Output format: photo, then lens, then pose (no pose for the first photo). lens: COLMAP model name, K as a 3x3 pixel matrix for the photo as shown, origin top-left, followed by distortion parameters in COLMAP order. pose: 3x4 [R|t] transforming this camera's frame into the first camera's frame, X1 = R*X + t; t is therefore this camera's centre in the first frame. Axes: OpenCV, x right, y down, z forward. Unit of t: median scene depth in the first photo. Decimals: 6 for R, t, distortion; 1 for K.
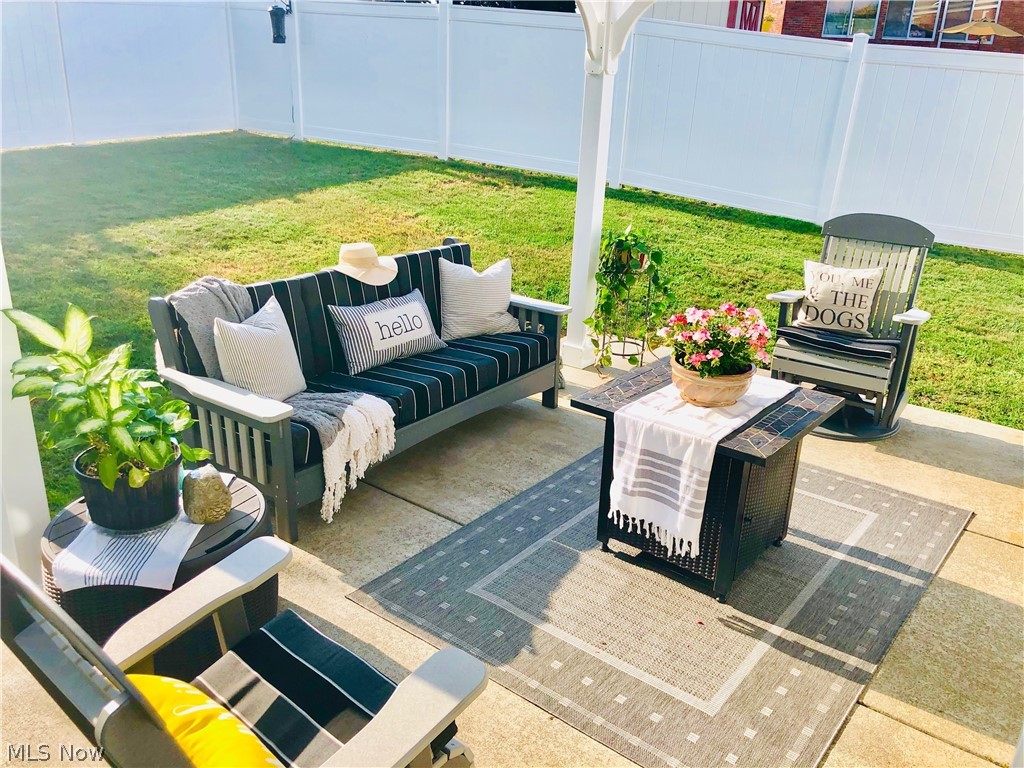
lens RADIAL K [[852.8, 0, 514.6], [0, 852.8, 382.7], [0, 0, 1]] dist [0.003208, 0.011583]
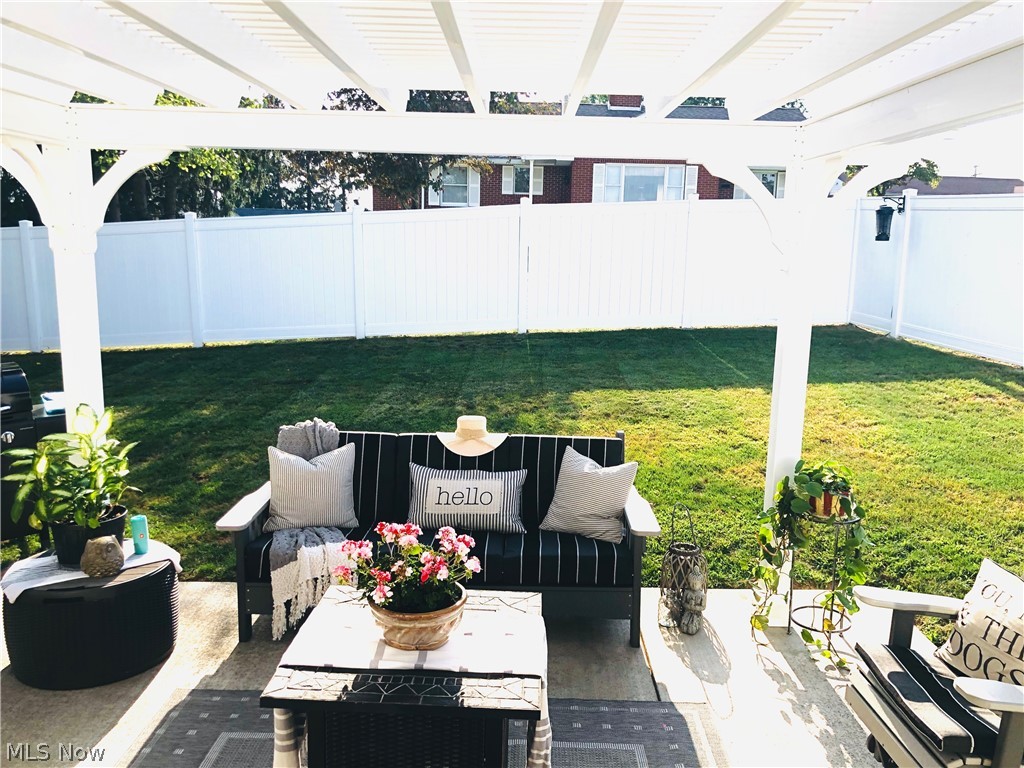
lens RADIAL K [[852.8, 0, 511.2], [0, 852.8, 389.2], [0, 0, 1]] dist [0.003208, 0.011583]
pose [[0.602230, 0.120869, -0.789120, 0.624778], [-0.284340, 0.956124, -0.070550, -0.122825], [0.745969, 0.266866, 0.610174, 0.351514]]
